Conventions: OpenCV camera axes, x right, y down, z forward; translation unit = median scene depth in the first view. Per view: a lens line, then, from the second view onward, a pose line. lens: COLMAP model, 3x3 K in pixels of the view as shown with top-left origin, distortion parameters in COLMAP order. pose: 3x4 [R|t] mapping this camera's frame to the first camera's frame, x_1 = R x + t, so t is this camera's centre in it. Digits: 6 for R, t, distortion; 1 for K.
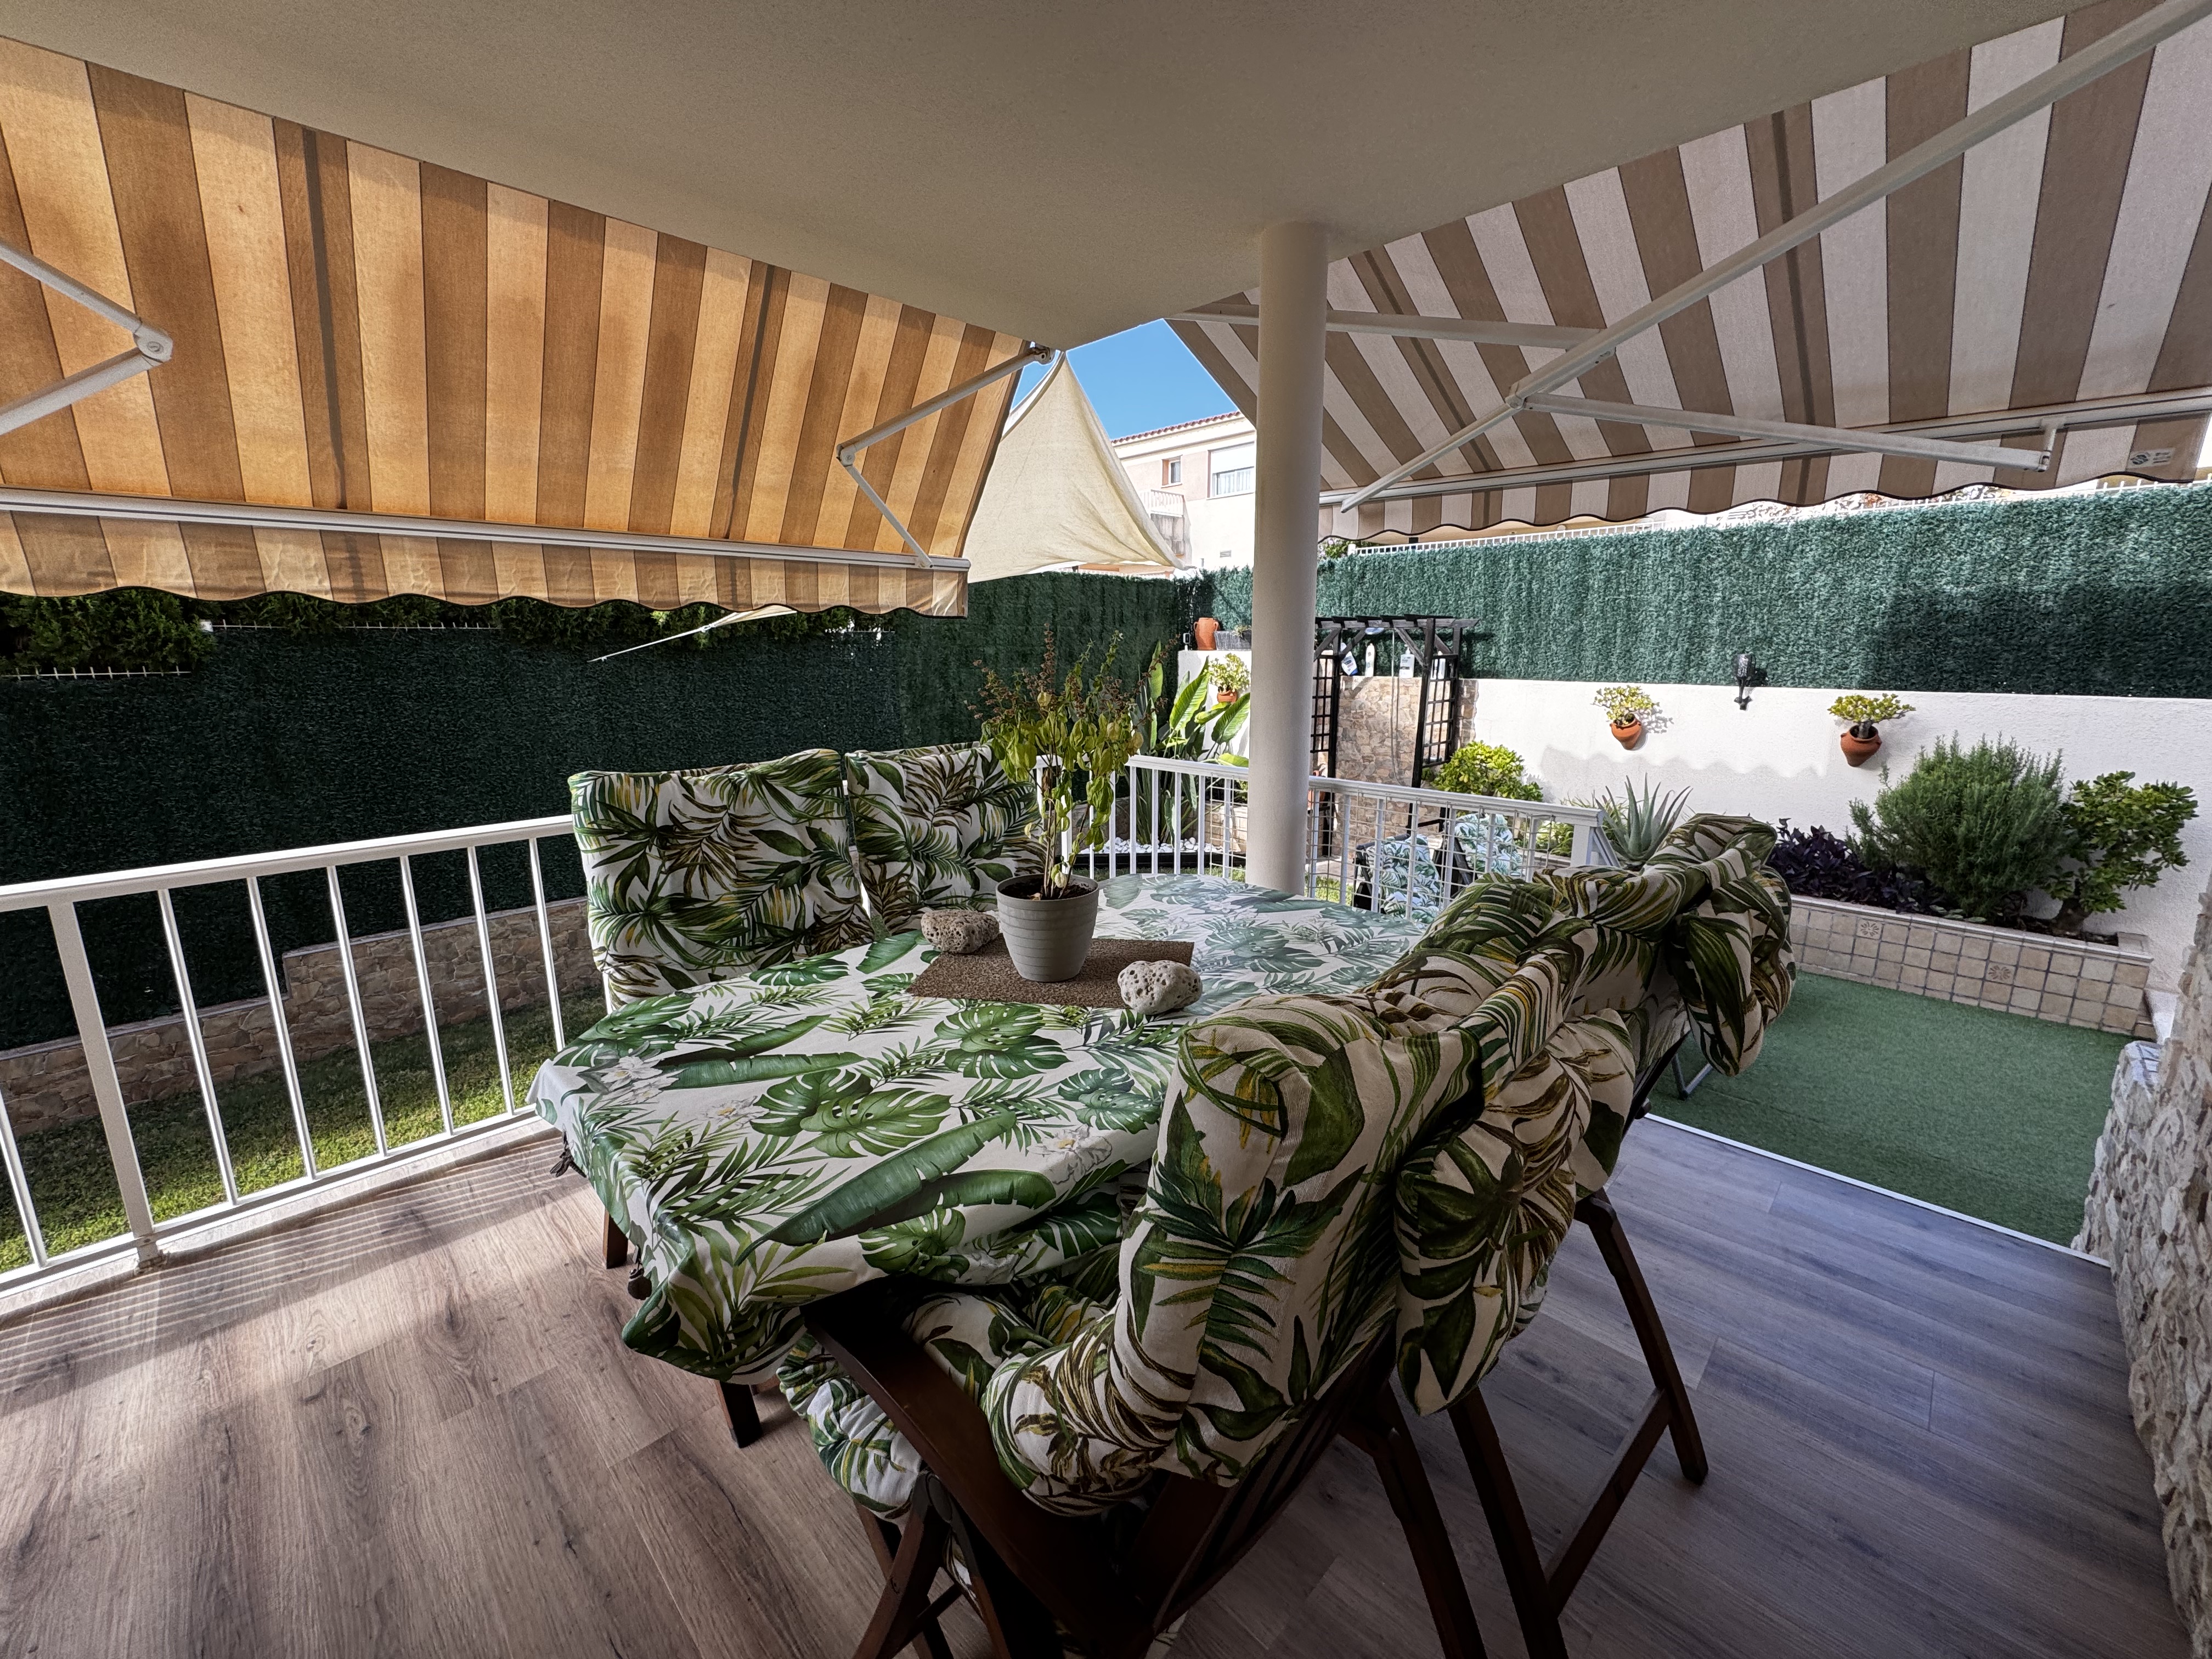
lens RADIAL K [[882.6, 0, 1108.4], [0, 882.6, 823.0], [0, 0, 1]] dist [-0.003783, 0.000143]
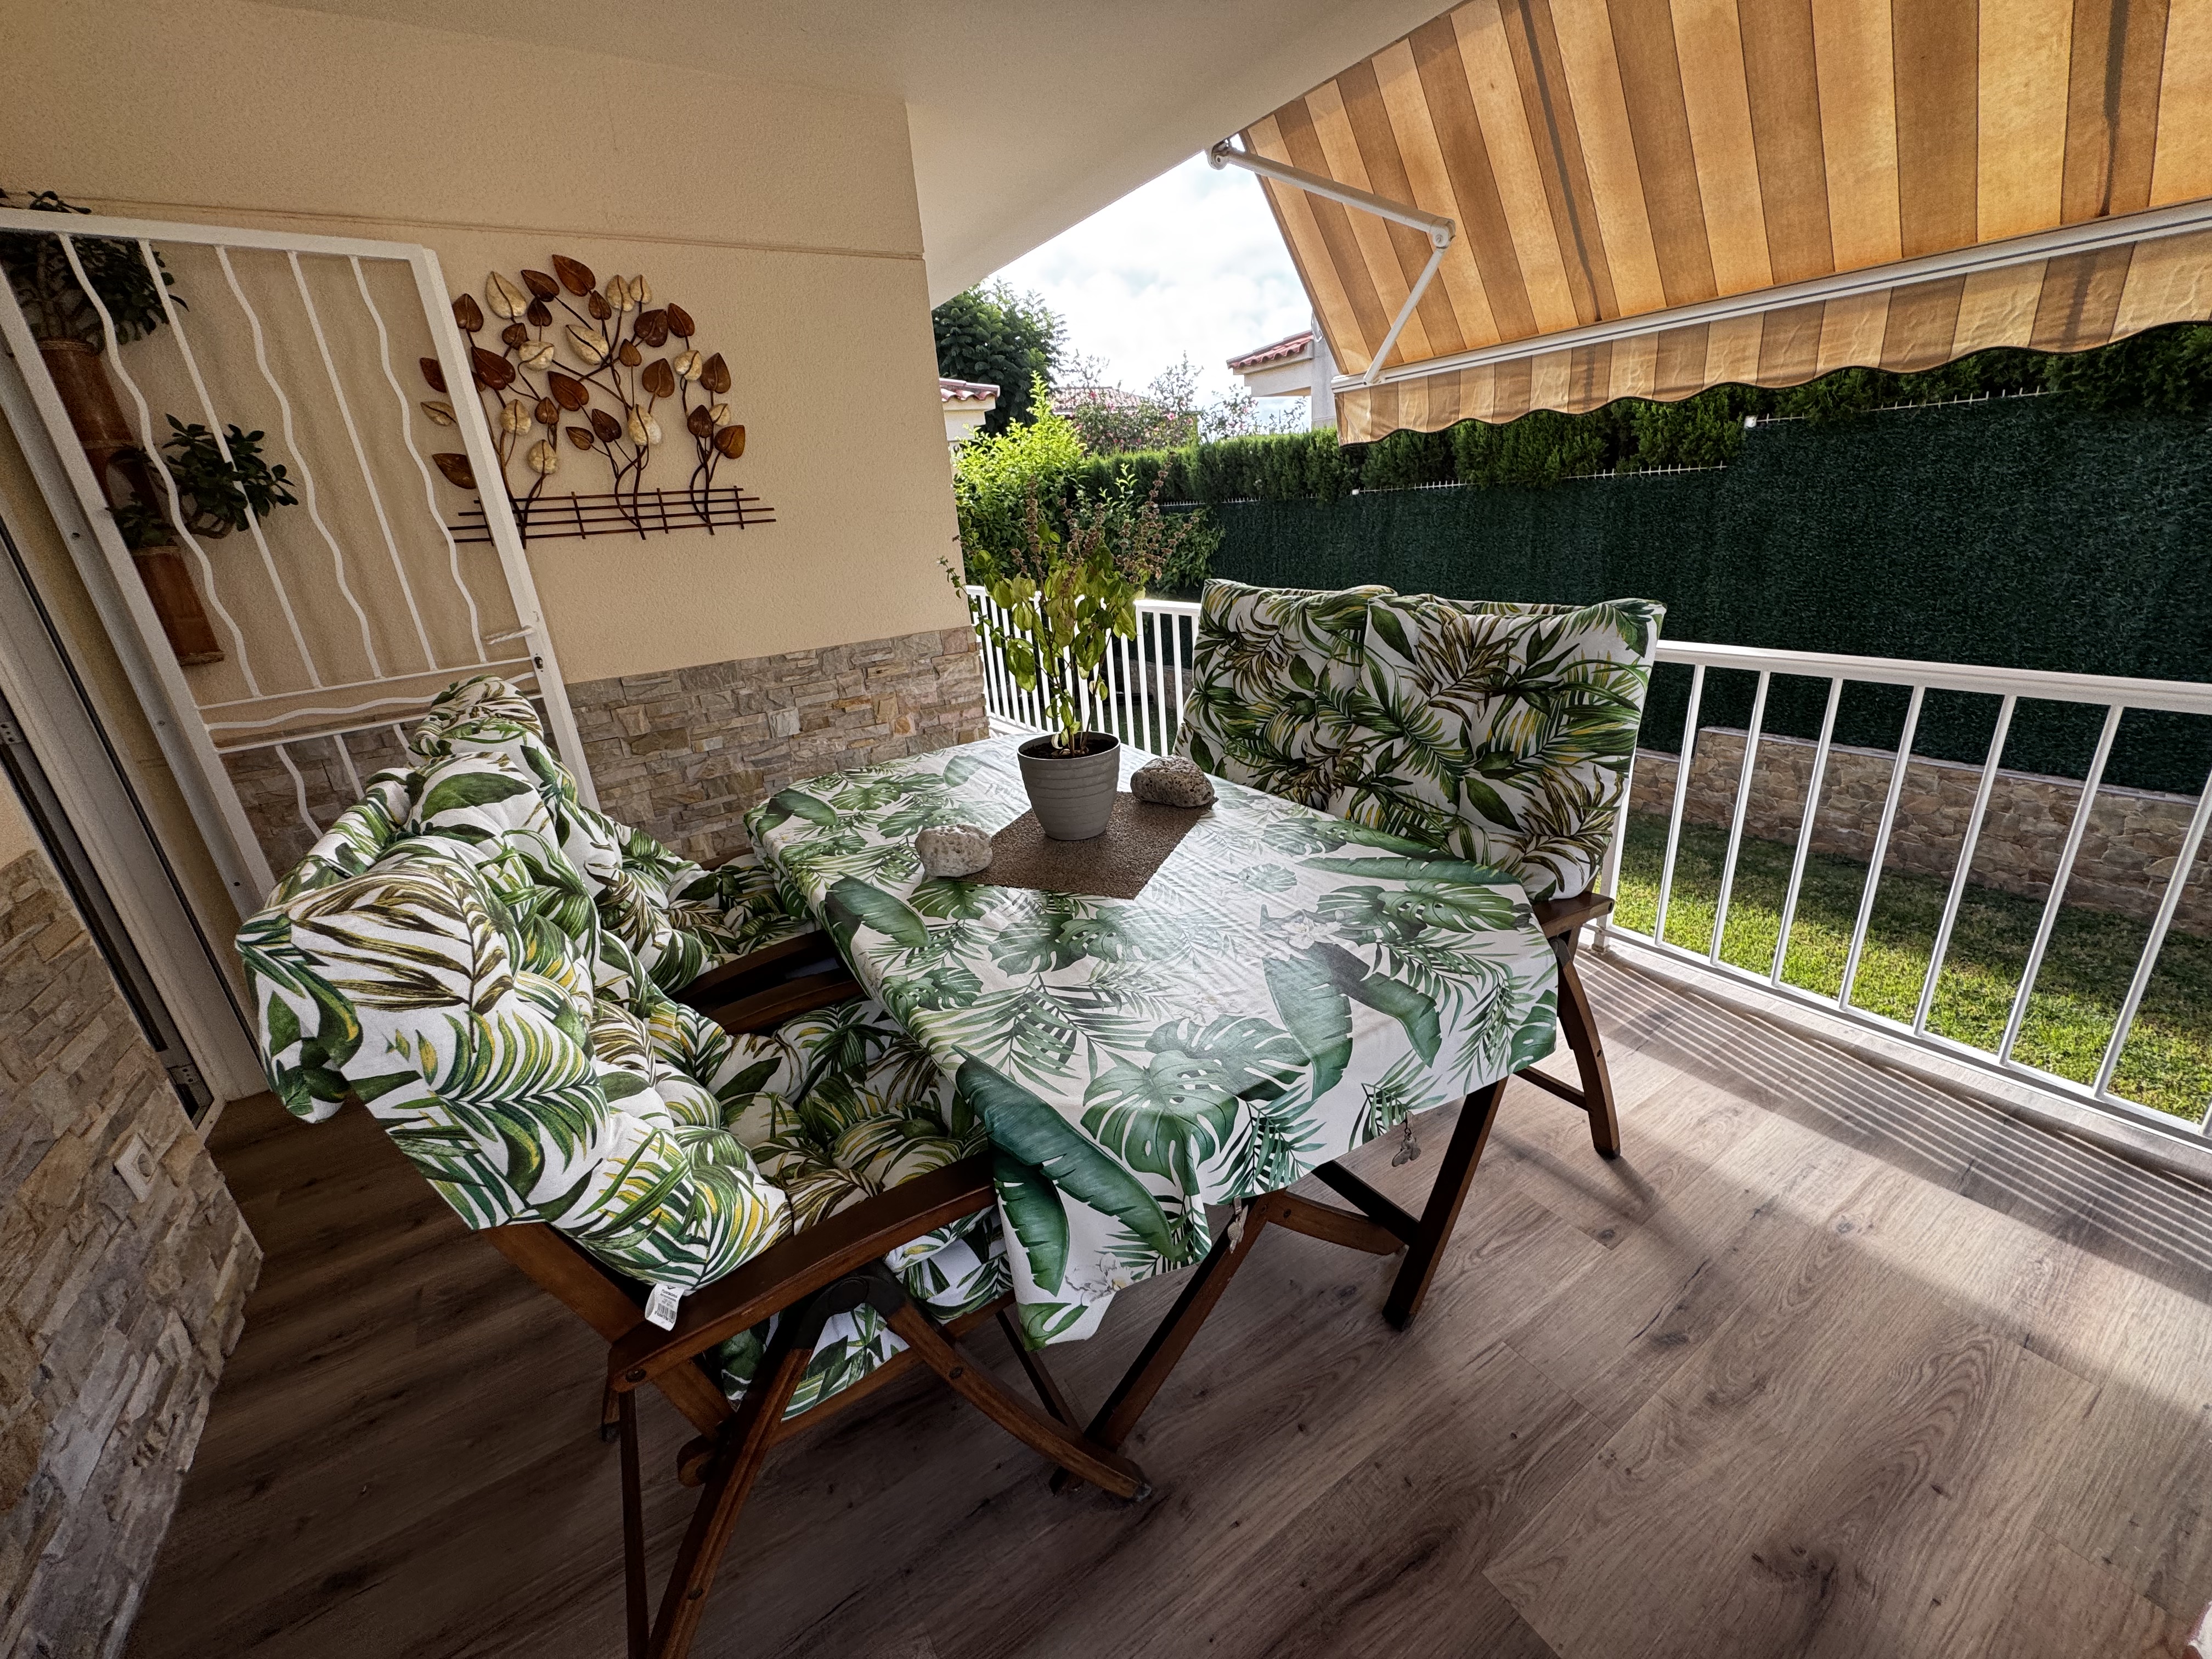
lens RADIAL K [[882.6, 0, 1108.4], [0, 882.6, 823.0], [0, 0, 1]] dist [-0.003783, 0.000143]
pose [[-0.220776, 0.354926, -0.908452, 0.530948], [-0.118103, 0.914853, 0.386128, -0.146918], [0.968148, 0.192538, -0.160060, 0.761325]]
